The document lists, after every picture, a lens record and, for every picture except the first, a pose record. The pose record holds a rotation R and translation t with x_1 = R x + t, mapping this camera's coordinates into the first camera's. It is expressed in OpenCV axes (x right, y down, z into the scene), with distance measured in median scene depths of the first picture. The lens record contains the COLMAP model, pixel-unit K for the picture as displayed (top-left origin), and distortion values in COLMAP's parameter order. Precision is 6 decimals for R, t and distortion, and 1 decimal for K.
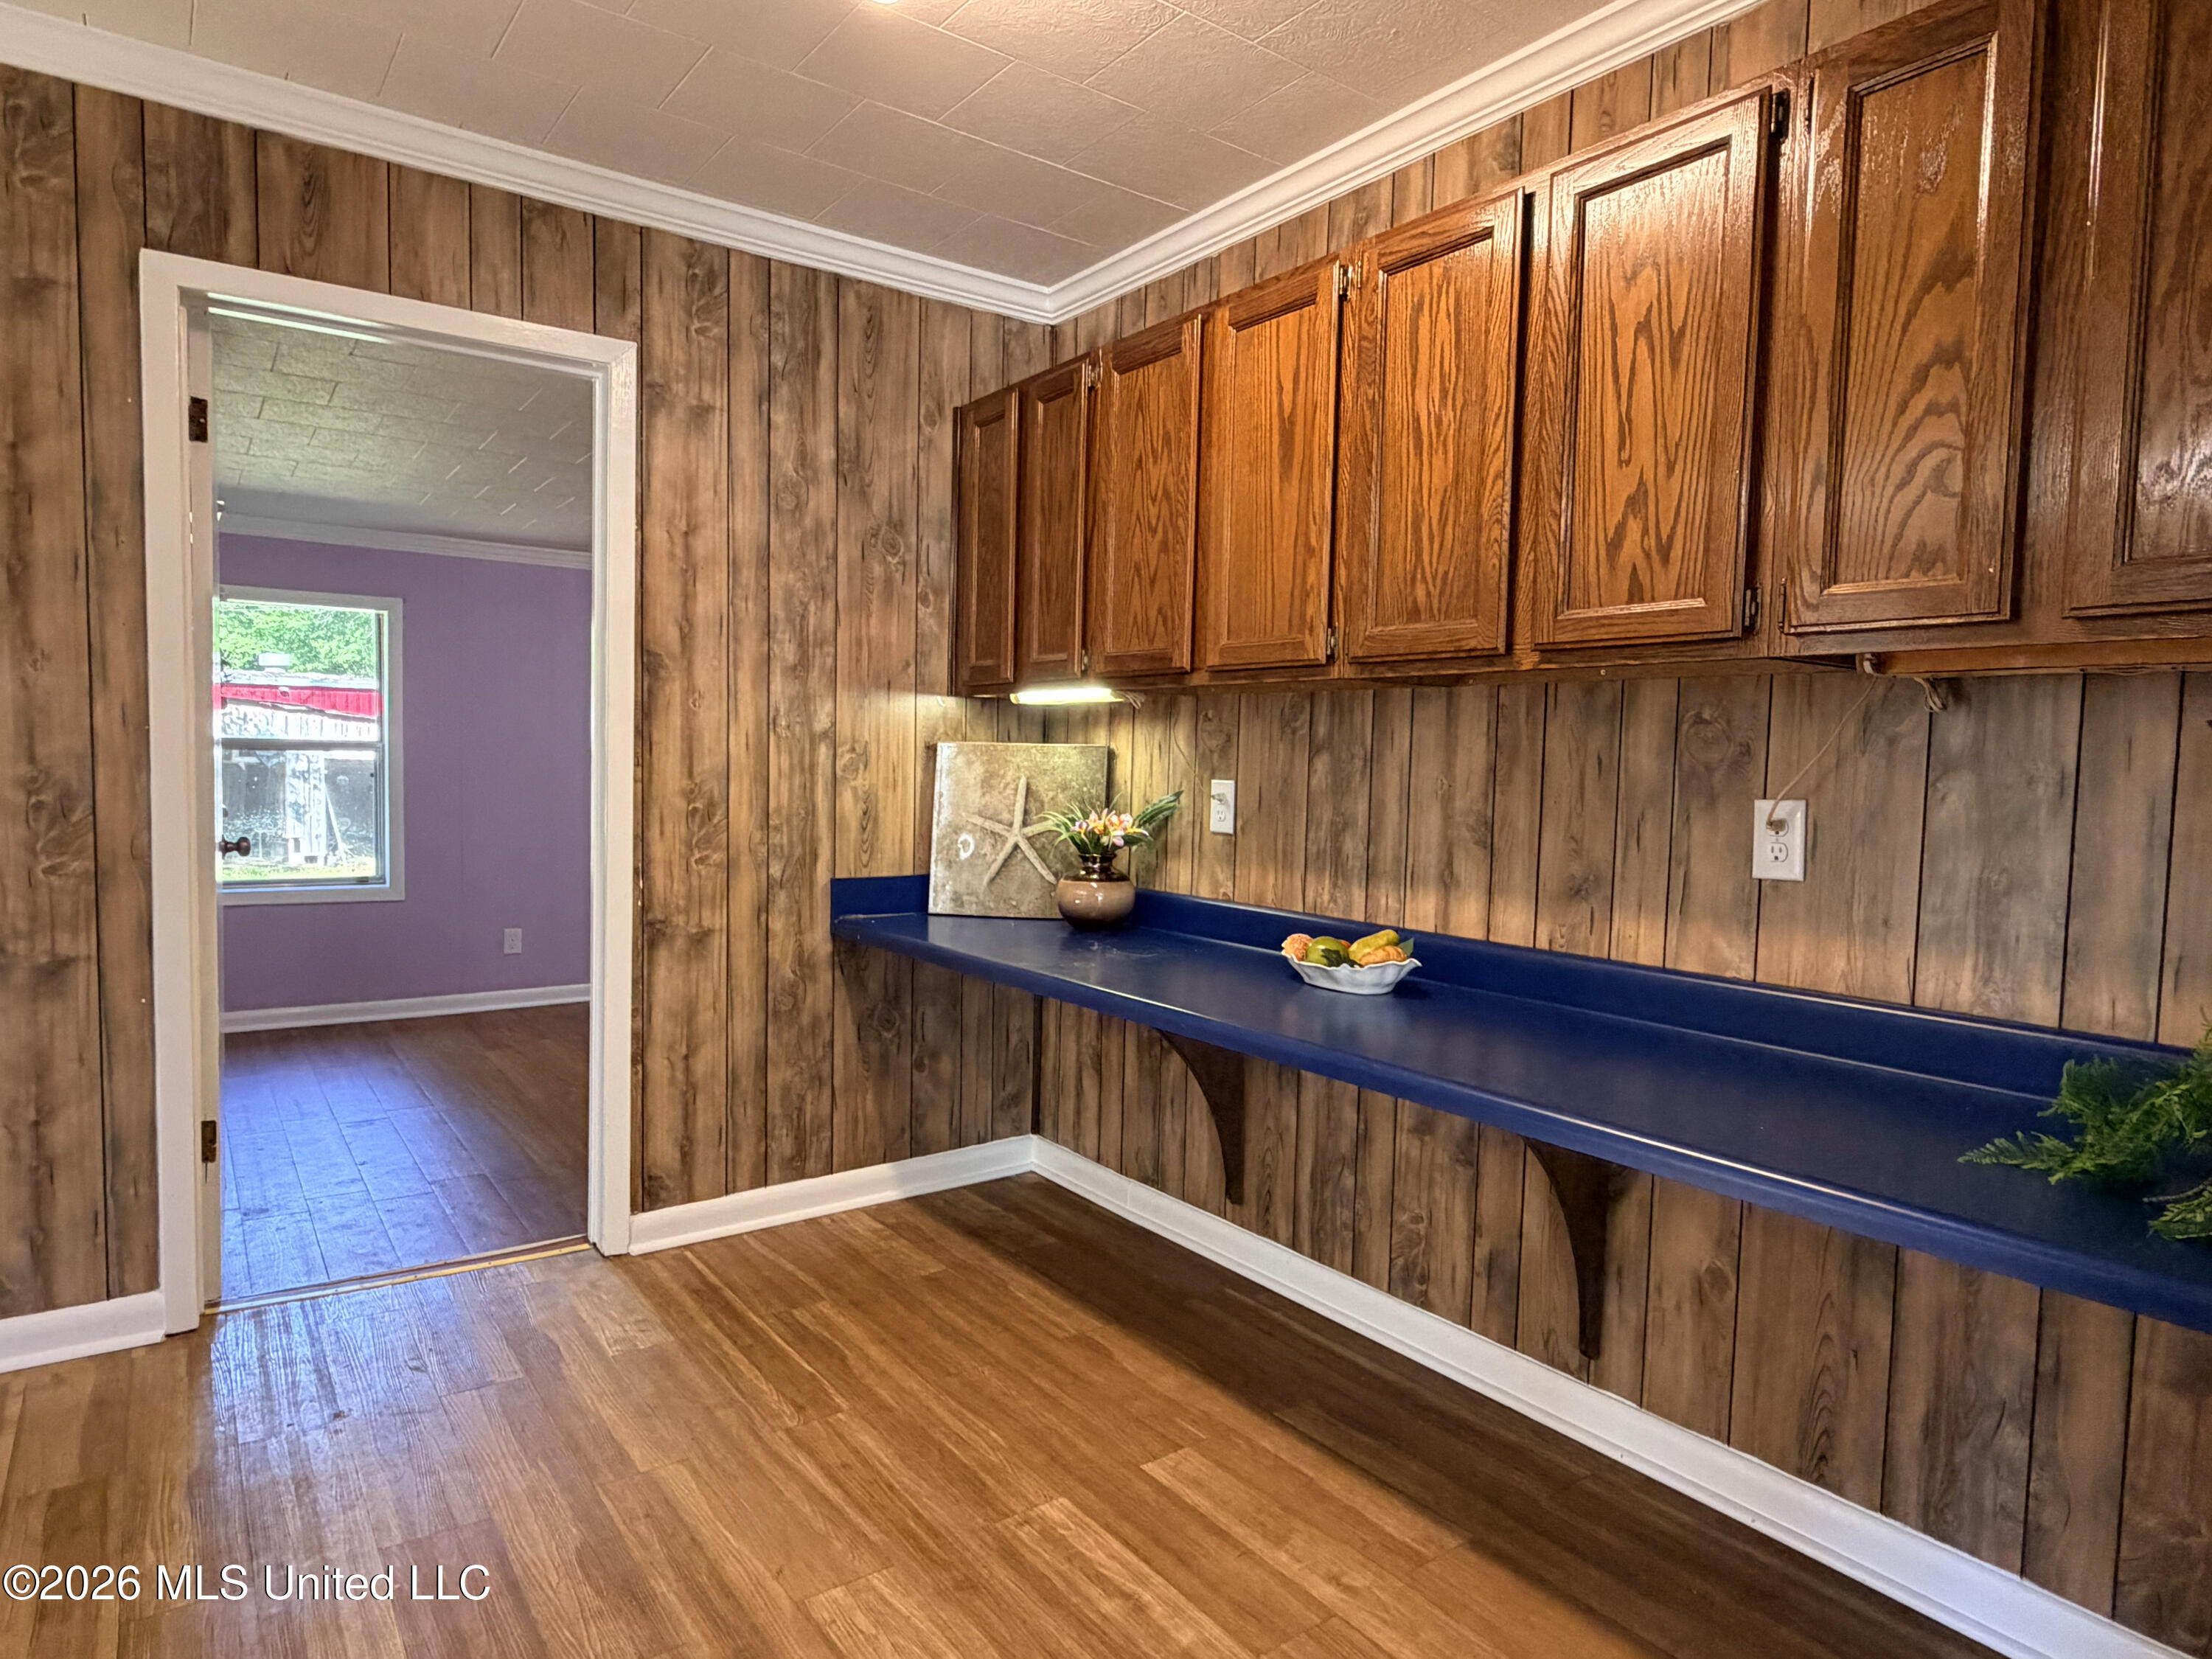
lens RADIAL K [[1348.4, 0, 1112.1], [0, 1348.4, 840.6], [0, 0, 1]] dist [-0.009844, 0.005303]
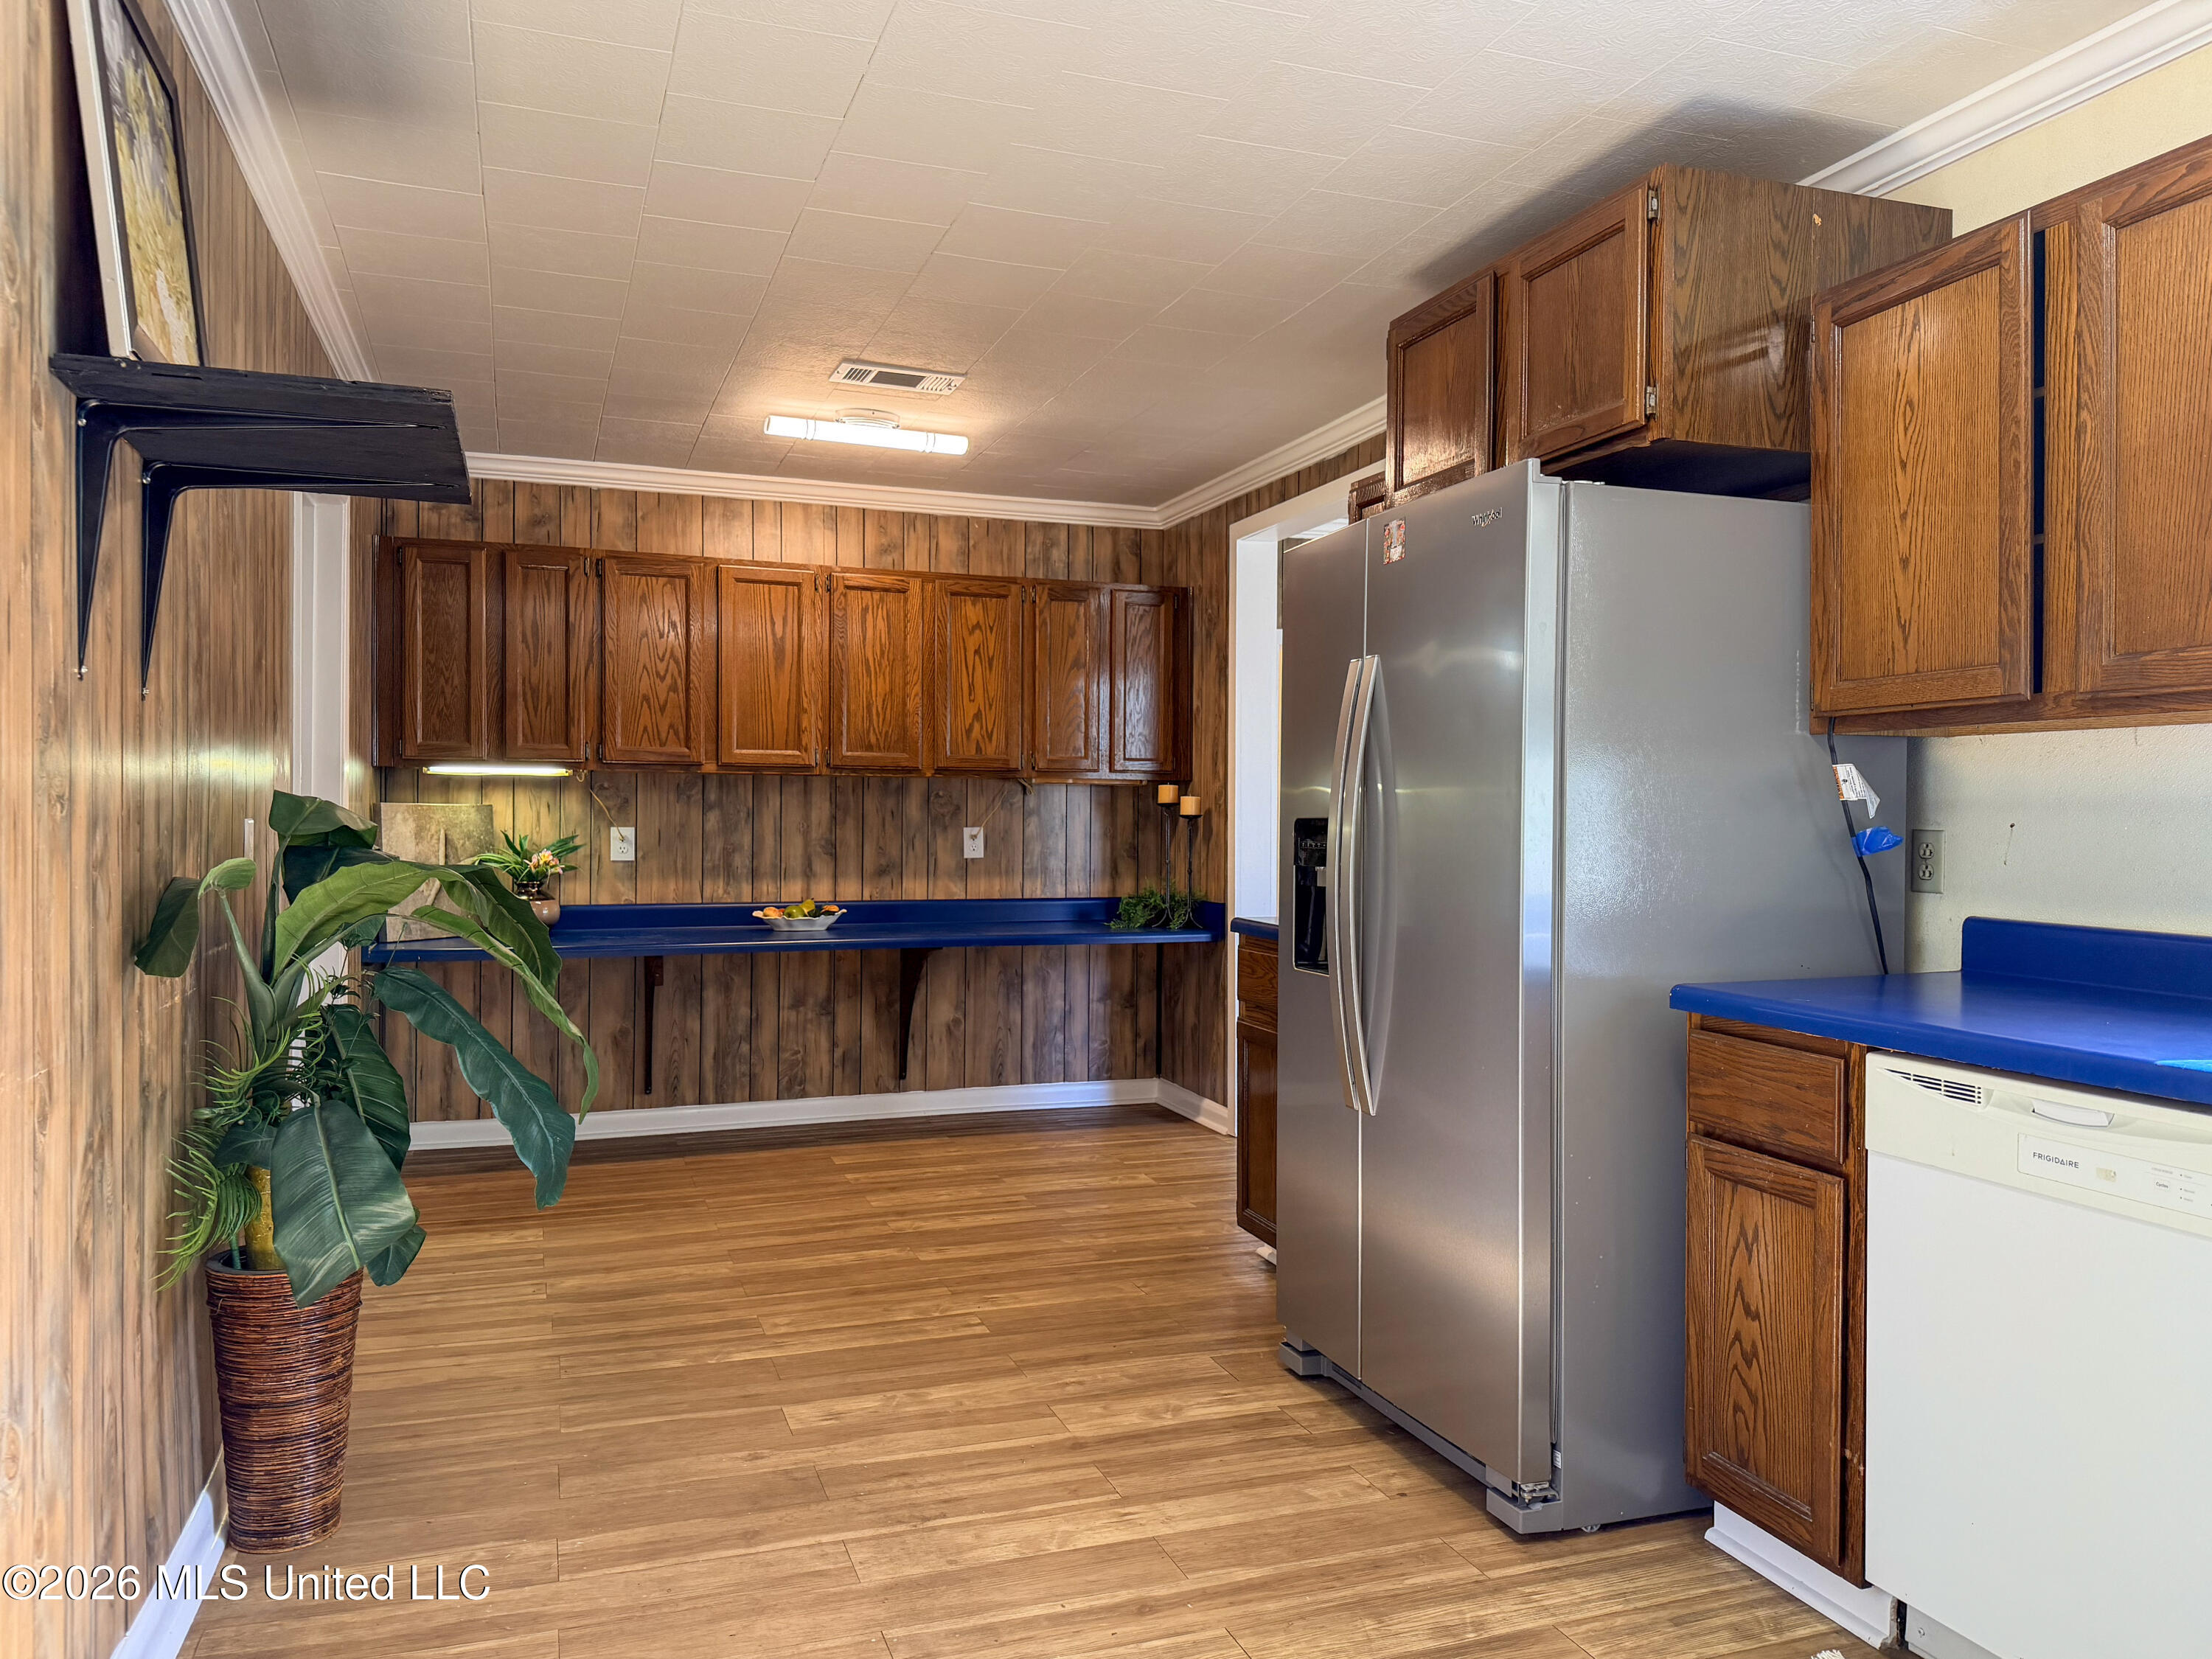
lens RADIAL K [[1613.8, 0, 1355.6], [0, 1613.8, 814.2], [0, 0, 1]] dist [0.061151, -0.070525]
pose [[0.126857, -0.018391, 0.991751, -2.017095], [0.057003, 0.998311, 0.011221, -0.038857], [-0.990282, 0.055109, 0.127691, -0.103751]]
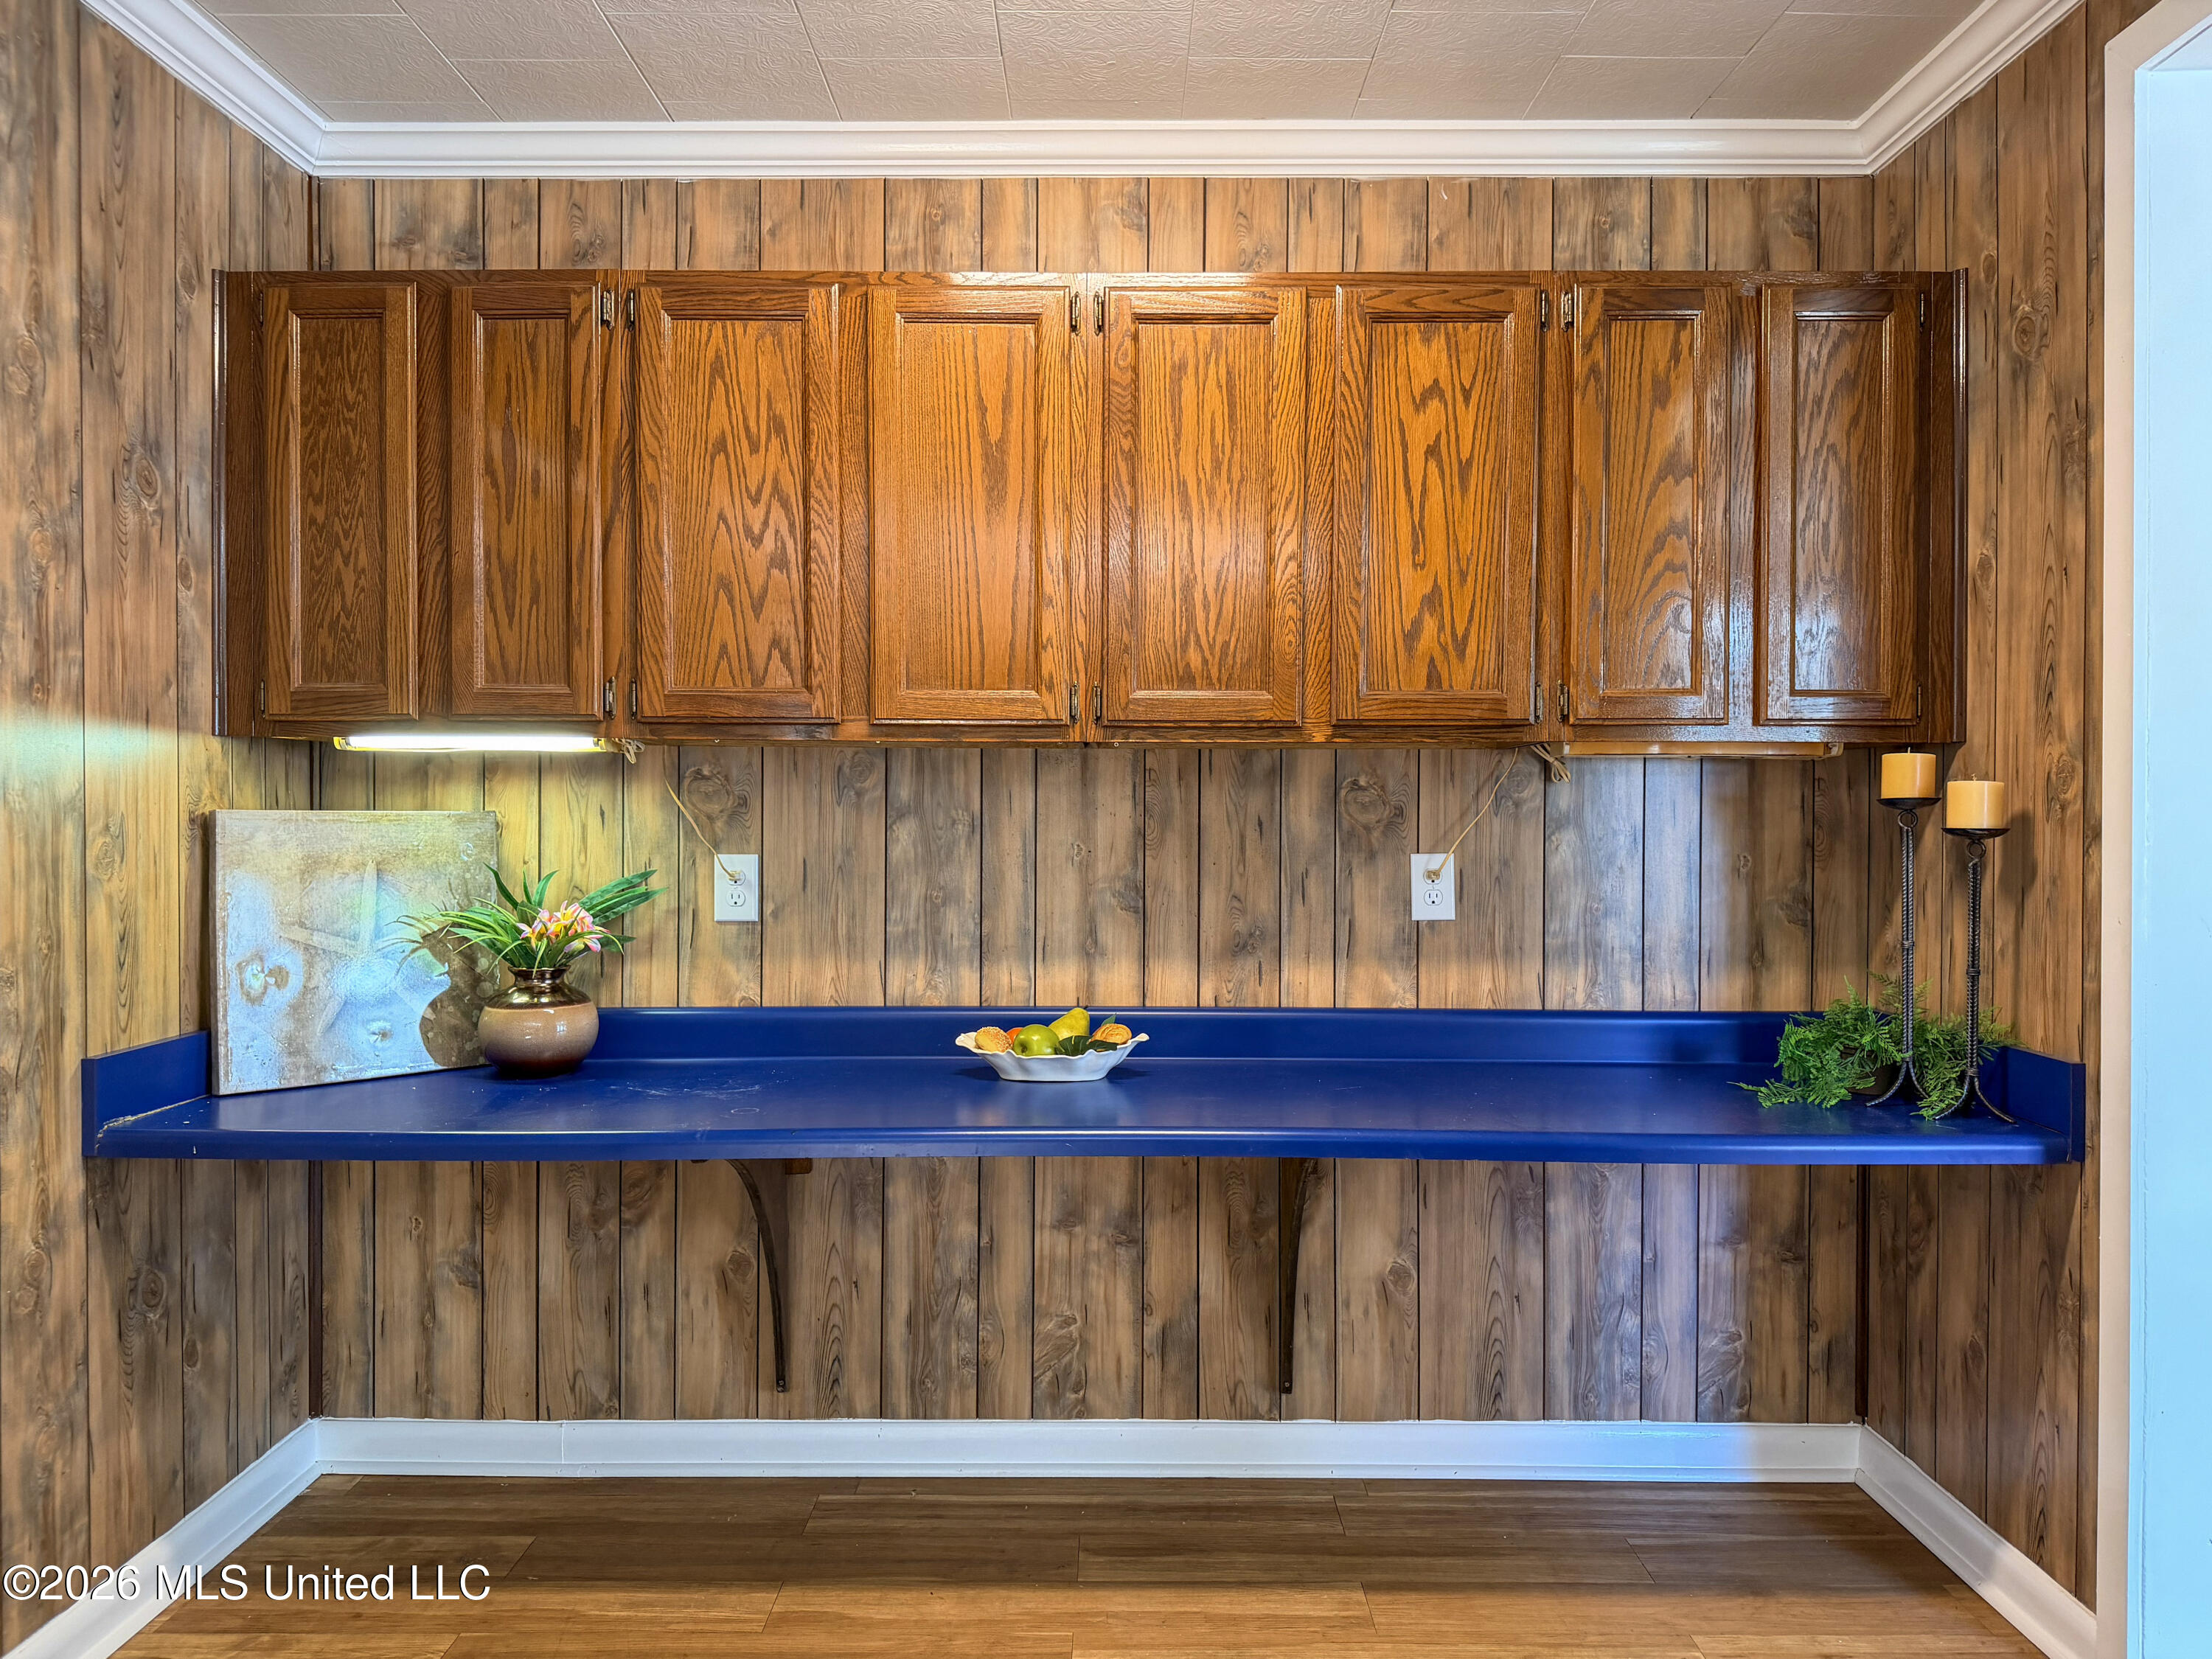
lens RADIAL K [[1613.8, 0, 1118.6], [0, 1613.8, 823.5], [0, 0, 1]] dist [0.061151, -0.070525]
pose [[0.568710, -0.030060, 0.821988, -0.676670], [0.059551, 0.998214, -0.004698, -0.053693], [-0.820379, 0.051622, 0.569485, 0.331507]]
